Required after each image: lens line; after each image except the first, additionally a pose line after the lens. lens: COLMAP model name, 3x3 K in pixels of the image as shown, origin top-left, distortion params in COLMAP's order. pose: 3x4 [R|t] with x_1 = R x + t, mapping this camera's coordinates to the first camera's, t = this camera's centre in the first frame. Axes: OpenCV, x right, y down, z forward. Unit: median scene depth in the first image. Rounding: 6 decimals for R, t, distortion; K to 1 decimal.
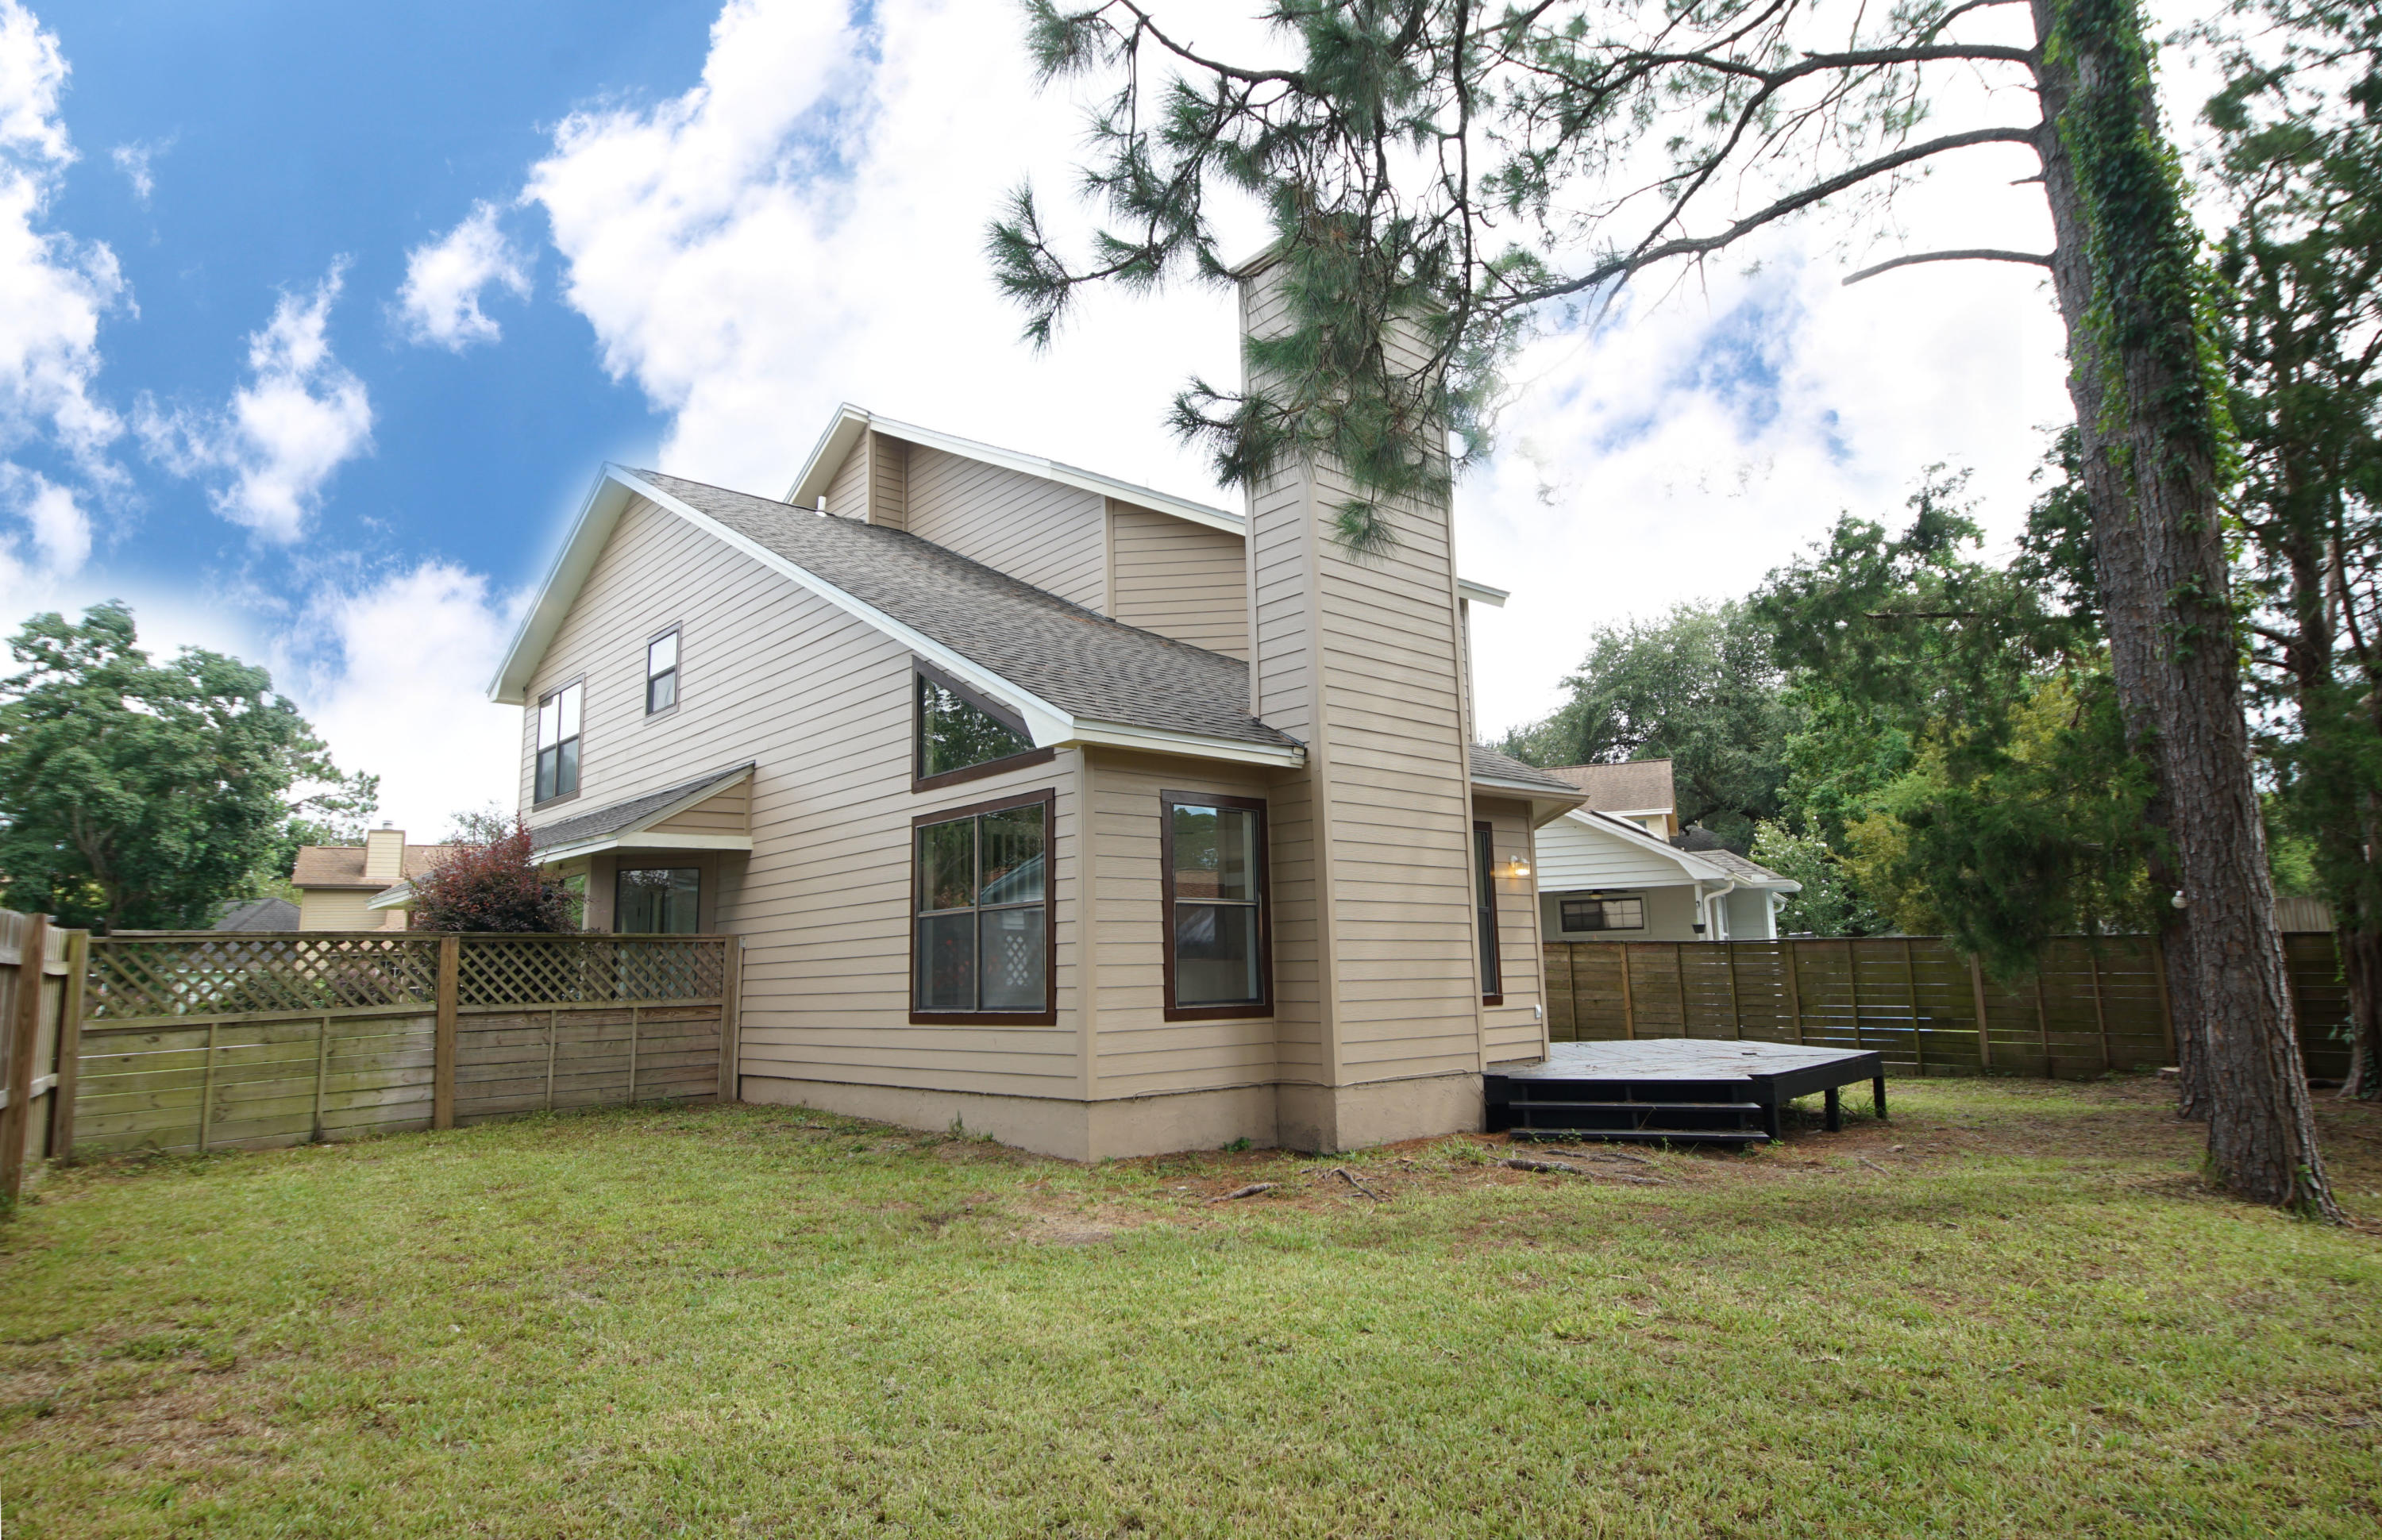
lens RADIAL K [[1362.8, 0, 1135.5], [0, 1362.8, 761.4], [0, 0, 1]] dist [0.045819, -0.037844]
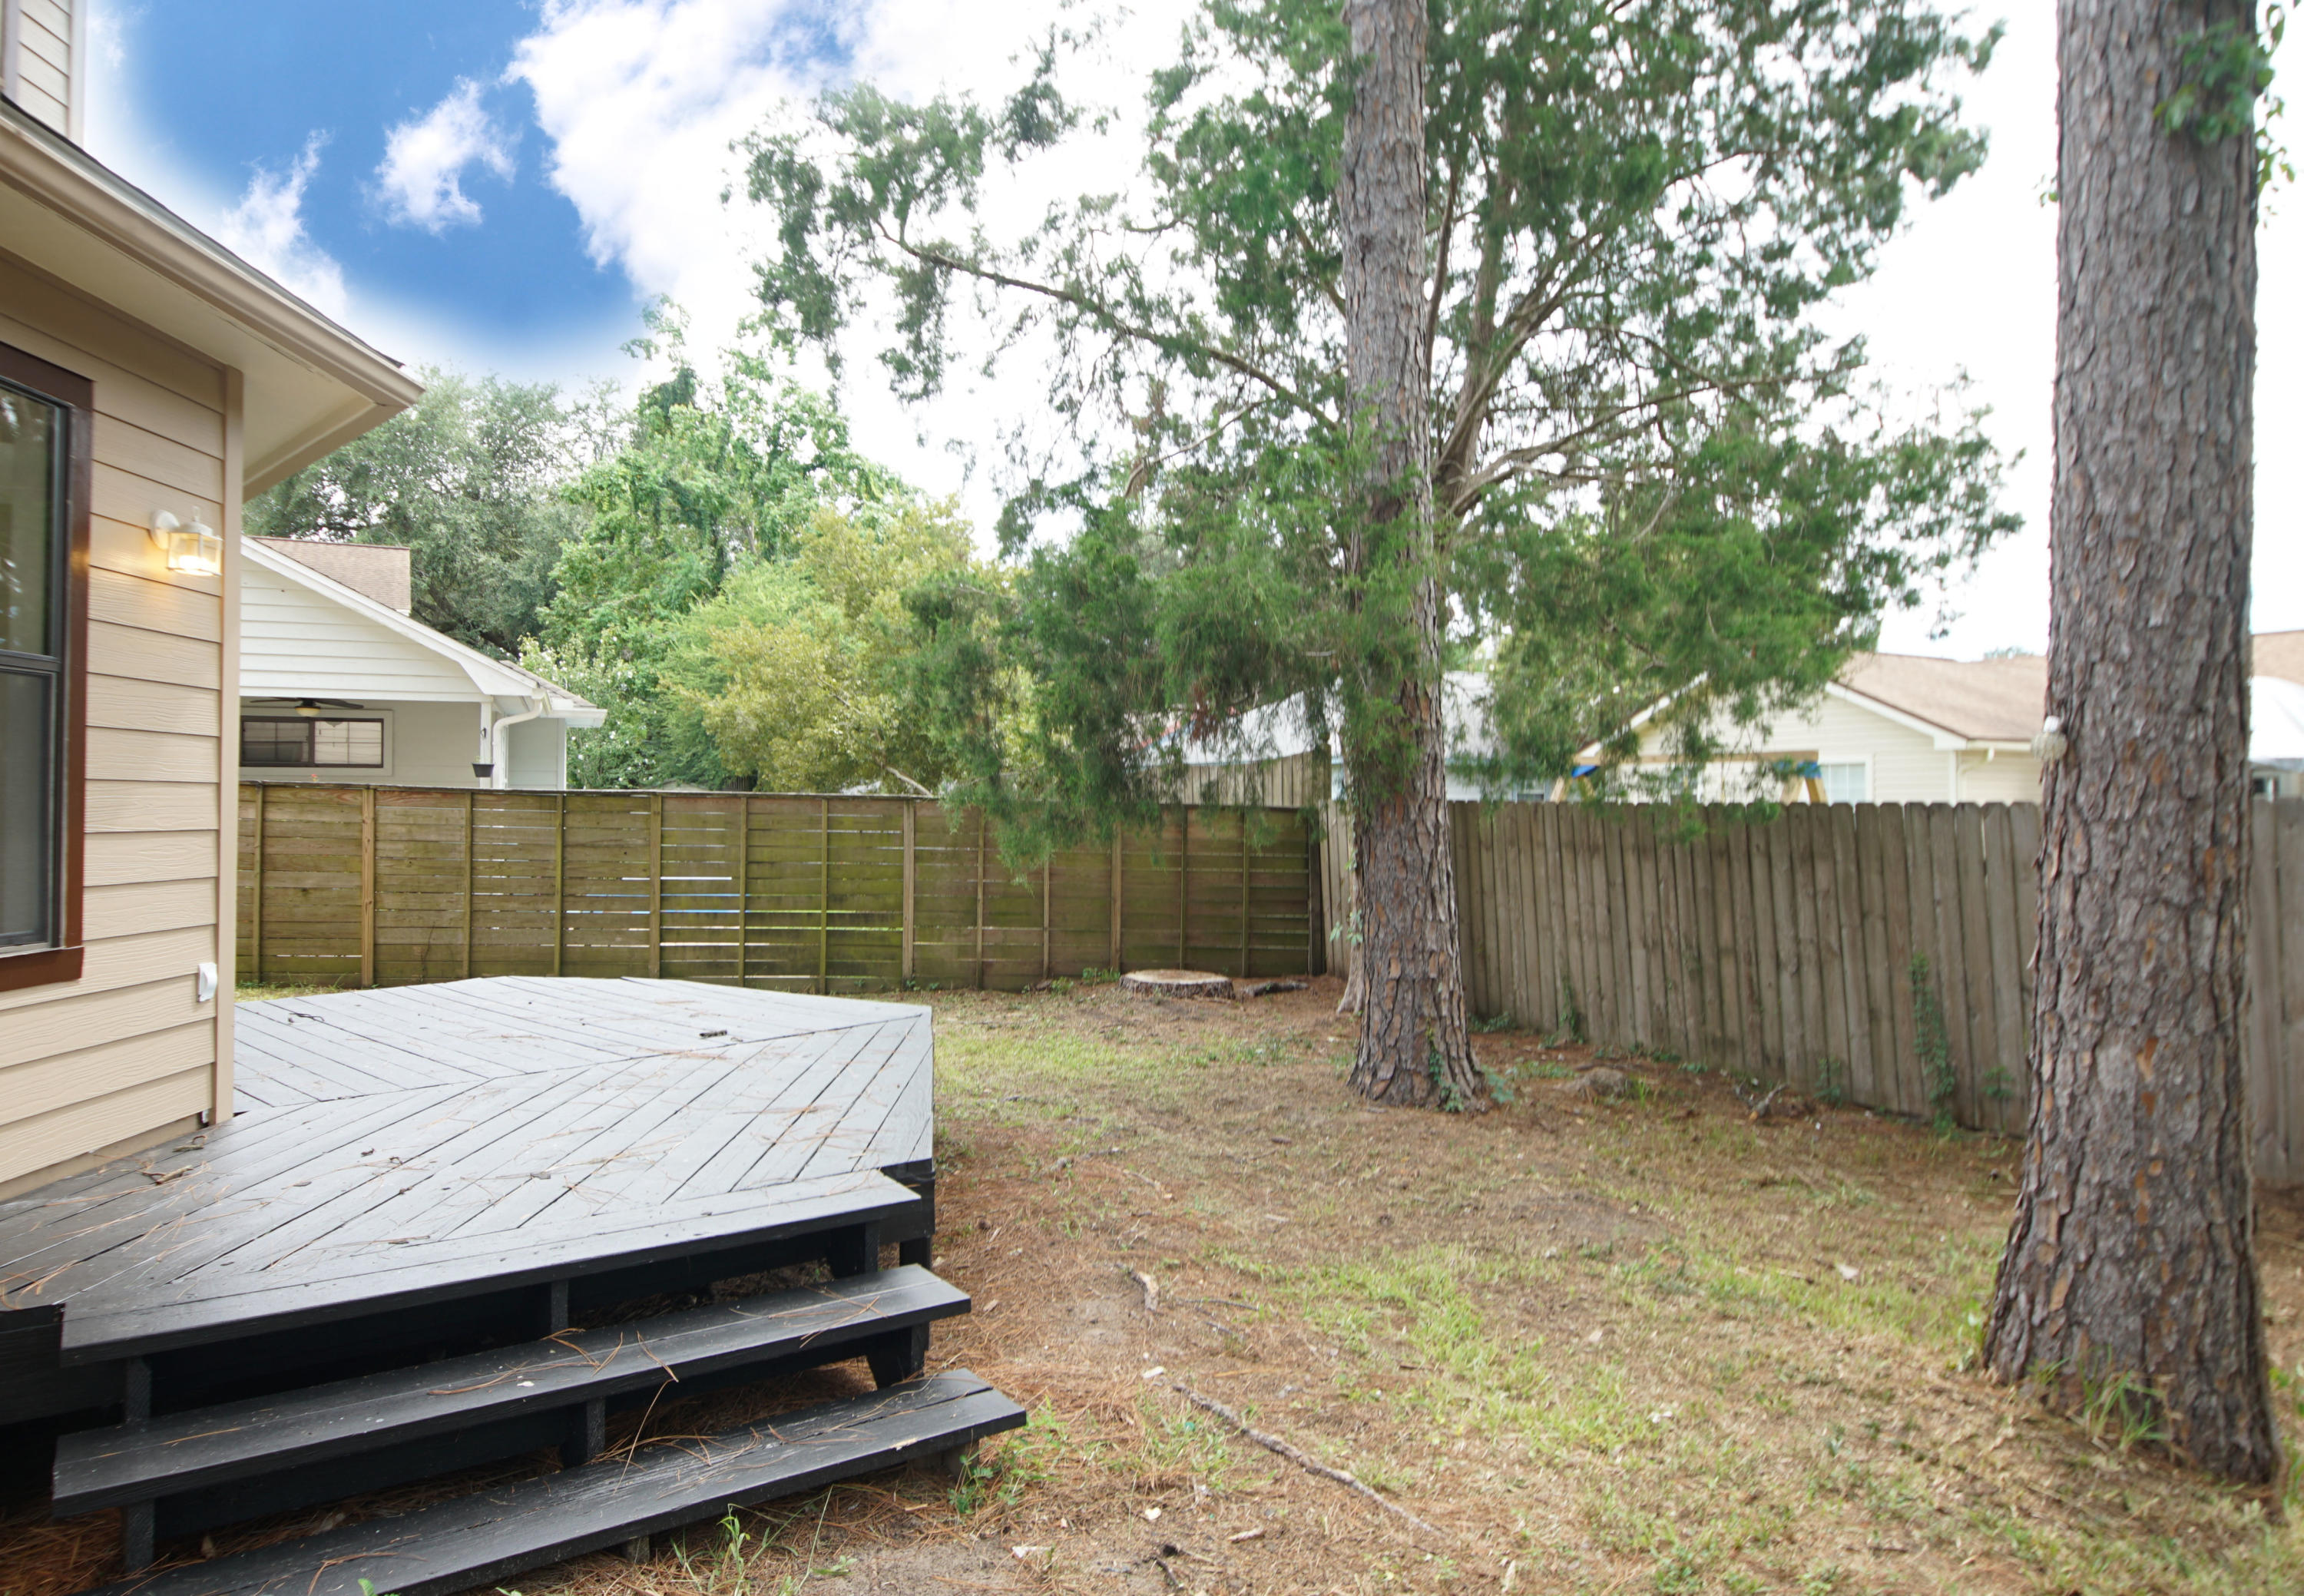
lens RADIAL K [[1430.1, 0, 1152.0], [0, 1430.1, 798.0], [0, 0, 1]] dist [0.022954, -0.001488]
pose [[0.637673, 0.034124, 0.769551, 0.080345], [-0.137540, 0.988008, 0.070159, 0.038740], [-0.757928, -0.150583, 0.634720, 0.291134]]
